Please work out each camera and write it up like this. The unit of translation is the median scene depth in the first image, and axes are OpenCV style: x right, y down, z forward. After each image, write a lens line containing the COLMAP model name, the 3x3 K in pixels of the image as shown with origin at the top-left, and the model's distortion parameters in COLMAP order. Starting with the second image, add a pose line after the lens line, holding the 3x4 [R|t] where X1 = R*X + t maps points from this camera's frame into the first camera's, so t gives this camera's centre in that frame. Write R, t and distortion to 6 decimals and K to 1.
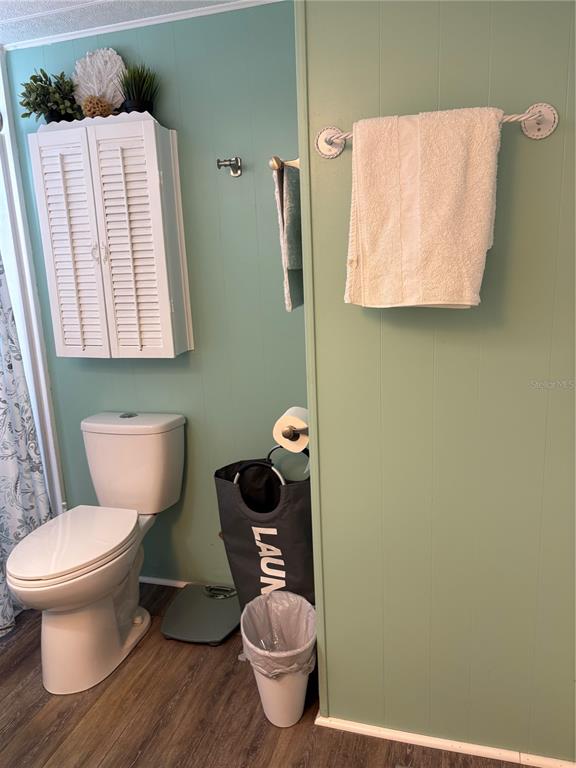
lens RADIAL K [[585.4, 0, 282.6], [0, 585.4, 383.5], [0, 0, 1]] dist [0.045925, -0.052122]
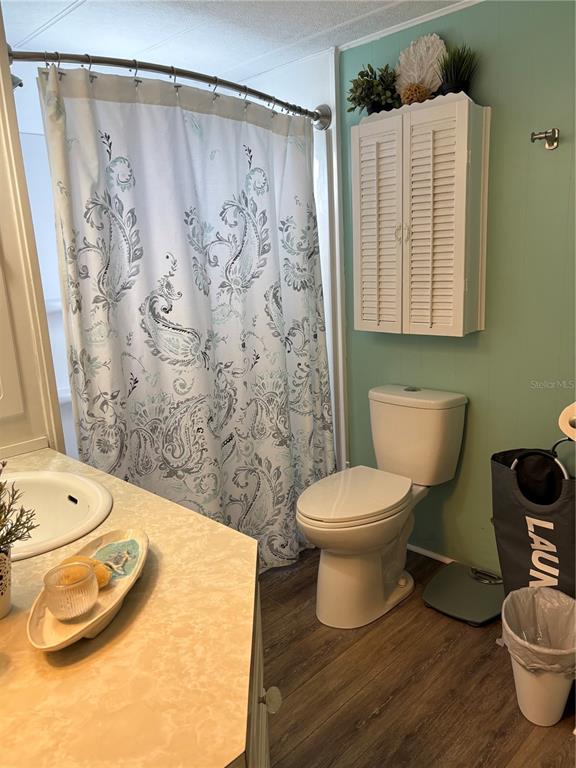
lens RADIAL K [[585.4, 0, 282.7], [0, 585.4, 385.2], [0, 0, 1]] dist [0.045925, -0.052122]
pose [[0.881008, 0.107828, -0.460649, 0.017942], [-0.093147, 0.994156, 0.054563, 0.013016], [0.463841, -0.005163, 0.885904, -0.042071]]
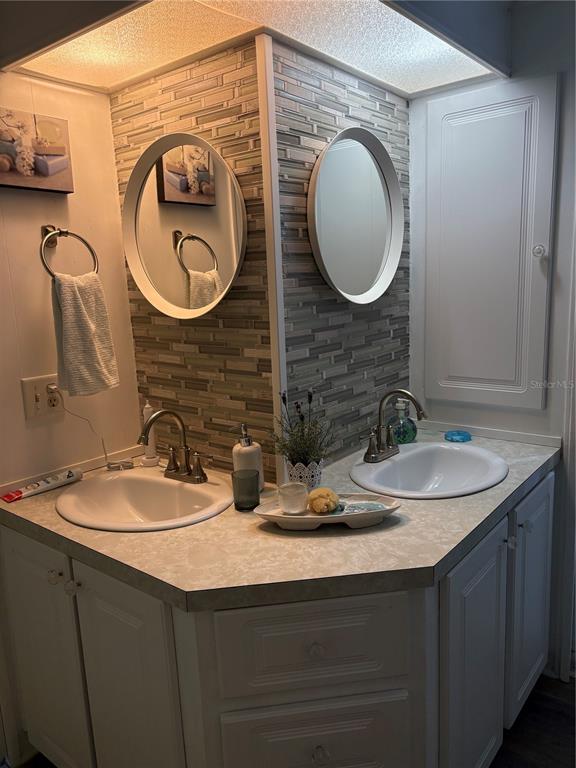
lens RADIAL K [[585.4, 0, 287.8], [0, 585.4, 384.3], [0, 0, 1]] dist [0.045925, -0.052122]
pose [[-0.375126, 0.232004, -0.897471, 0.749727], [-0.135908, 0.943945, 0.300826, -0.377927], [0.916957, 0.234821, -0.322567, 1.319382]]
